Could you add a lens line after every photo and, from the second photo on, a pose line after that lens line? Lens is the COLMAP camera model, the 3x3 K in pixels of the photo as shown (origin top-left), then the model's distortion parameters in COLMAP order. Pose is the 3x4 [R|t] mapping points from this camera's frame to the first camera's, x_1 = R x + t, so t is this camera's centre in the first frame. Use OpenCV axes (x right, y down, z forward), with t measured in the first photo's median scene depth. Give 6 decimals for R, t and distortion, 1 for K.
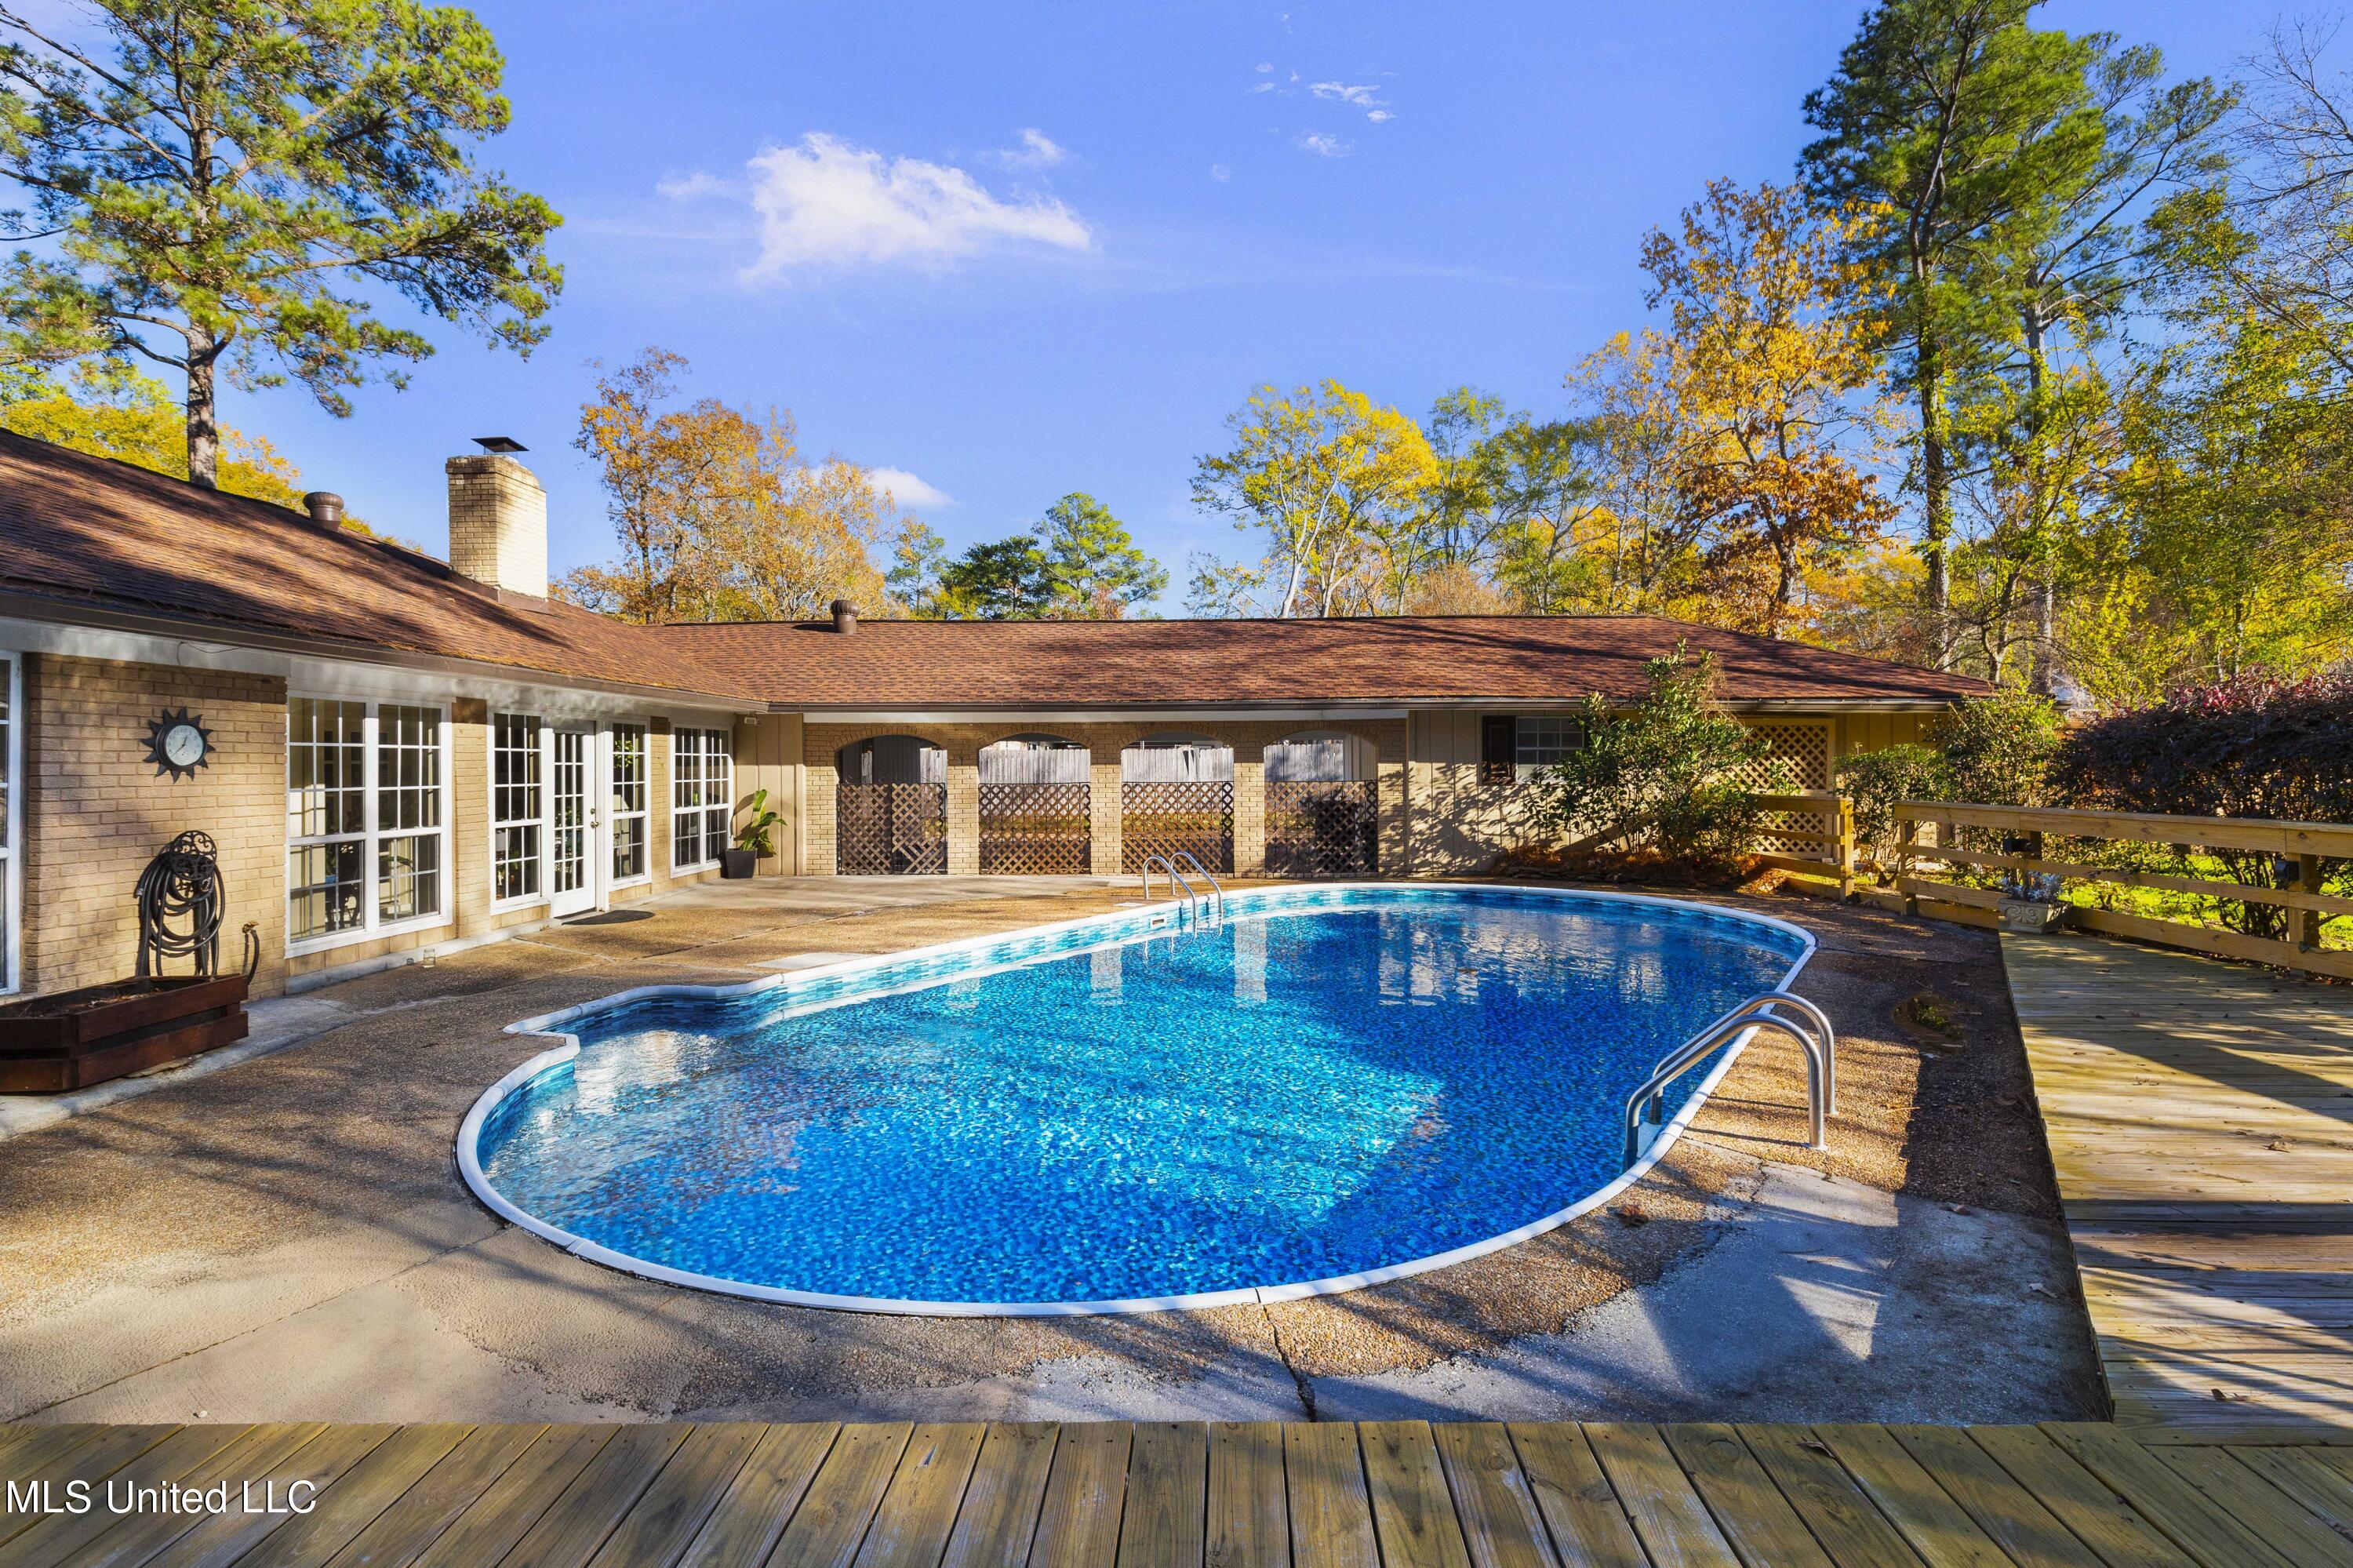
lens RADIAL K [[1069.7, 0, 1175.6], [0, 1069.7, 758.0], [0, 0, 1]] dist [0.006734, 0.000270]
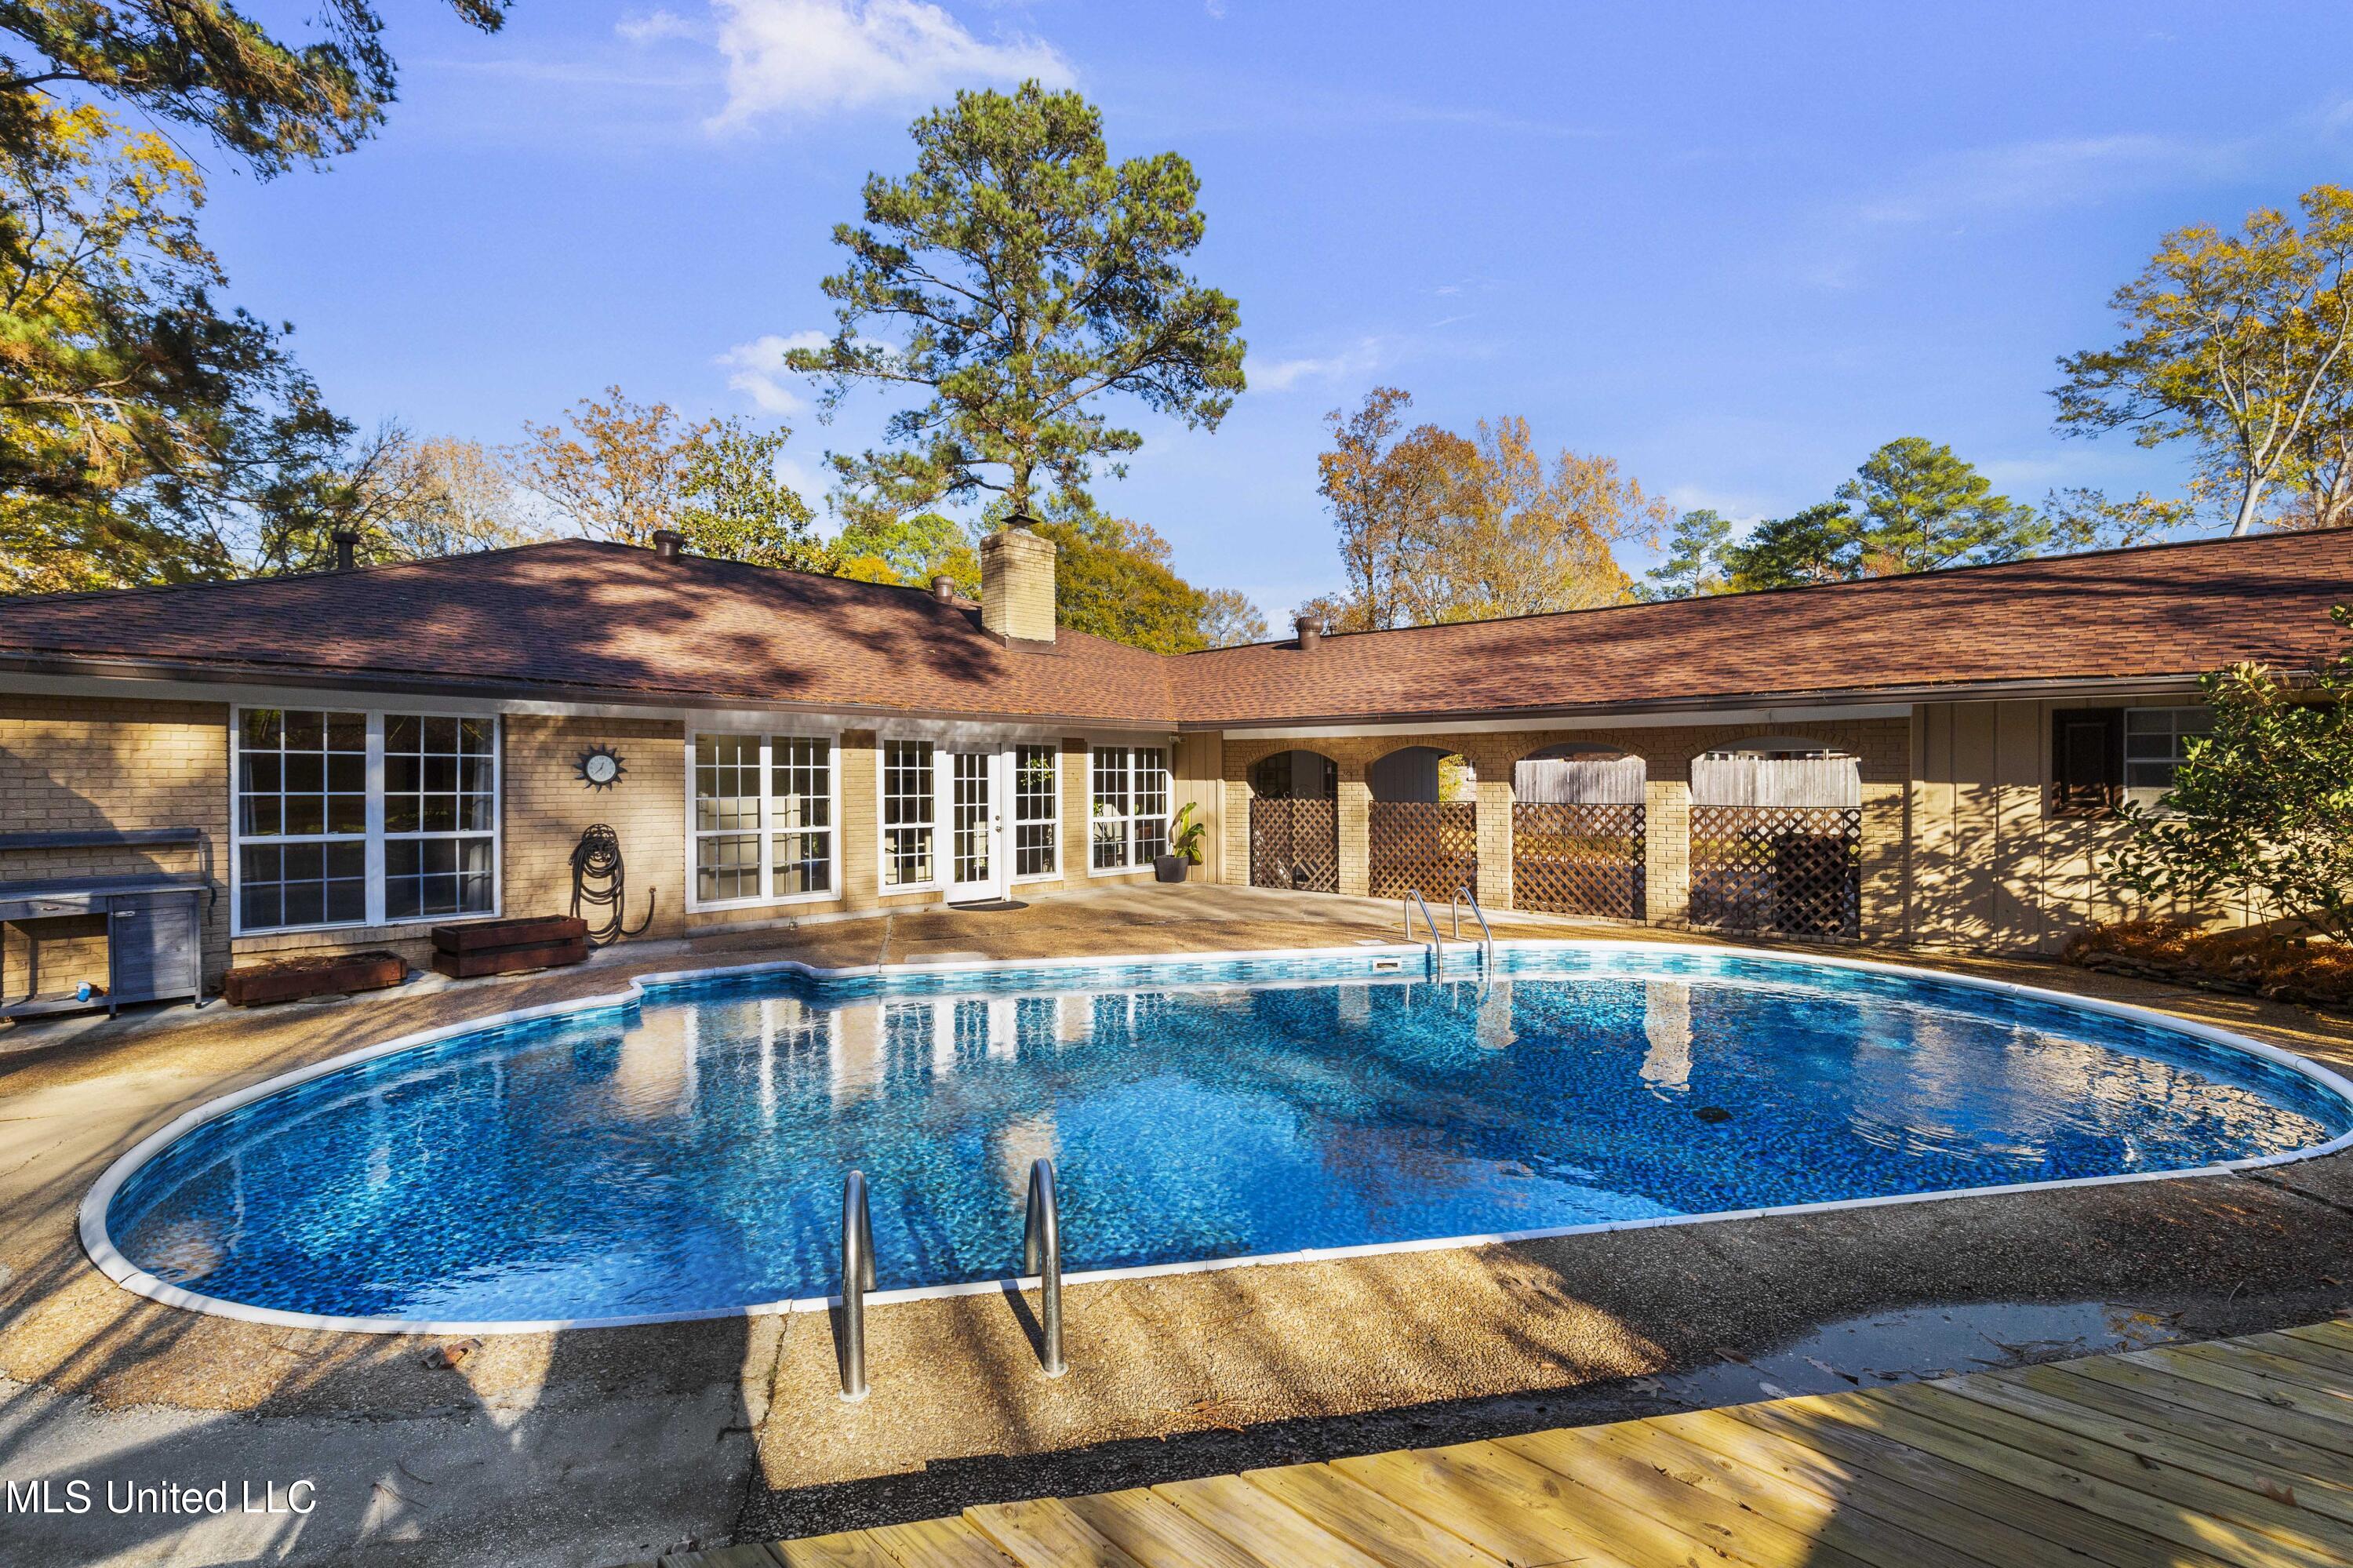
lens RADIAL K [[1074.6, 0, 1168.8], [0, 1074.6, 788.2], [0, 0, 1]] dist [0.004038, 0.000139]
pose [[0.744796, 0.012541, -0.667174, 0.321841], [0.000482, 0.999813, 0.019332, -0.005805], [0.667292, -0.014720, 0.744651, 0.177016]]
